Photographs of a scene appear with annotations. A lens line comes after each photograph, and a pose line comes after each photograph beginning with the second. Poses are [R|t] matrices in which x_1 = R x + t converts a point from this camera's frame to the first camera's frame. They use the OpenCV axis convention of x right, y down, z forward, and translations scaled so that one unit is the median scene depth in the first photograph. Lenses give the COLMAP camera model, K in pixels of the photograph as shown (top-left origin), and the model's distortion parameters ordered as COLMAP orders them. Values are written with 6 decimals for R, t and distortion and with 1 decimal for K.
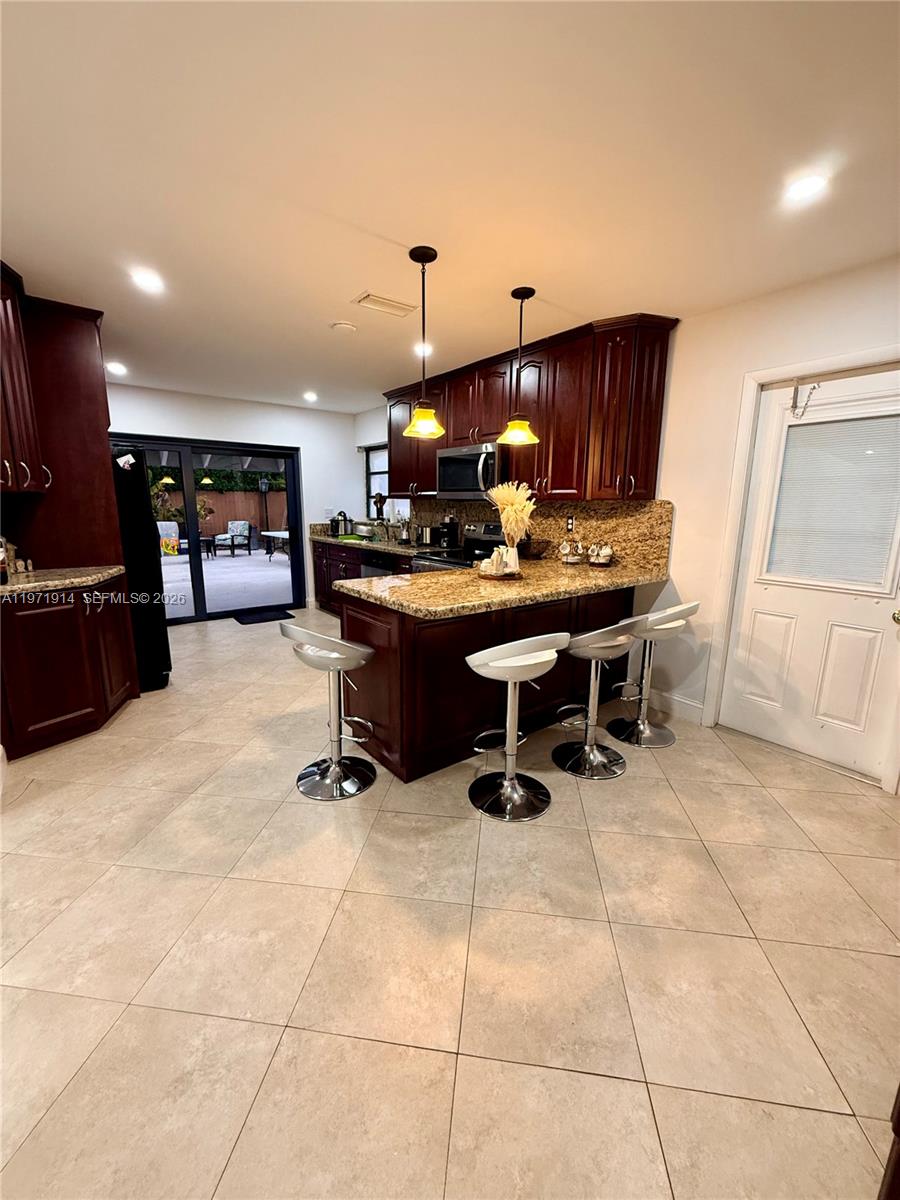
lens RADIAL K [[479.0, 0, 450.0], [0, 479.0, 600.0], [0, 0, 1]] dist [0.000574, 0.000163]
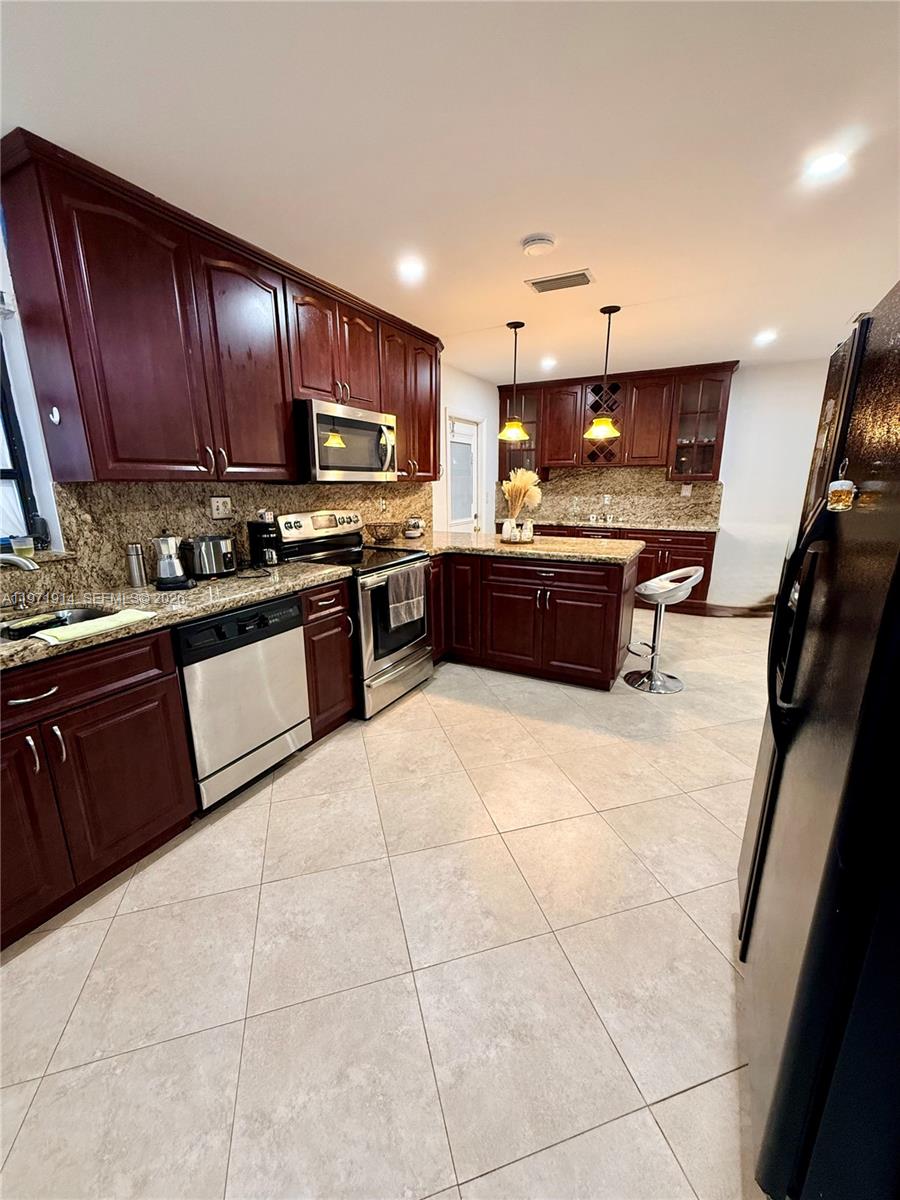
lens RADIAL K [[479.0, 0, 450.0], [0, 479.0, 600.0], [0, 0, 1]] dist [0.000574, 0.000163]
pose [[-0.393488, -0.228914, 0.890374, -1.037063], [0.197449, 0.924858, 0.325040, -0.363822], [-0.897876, 0.303703, -0.318722, 1.661703]]
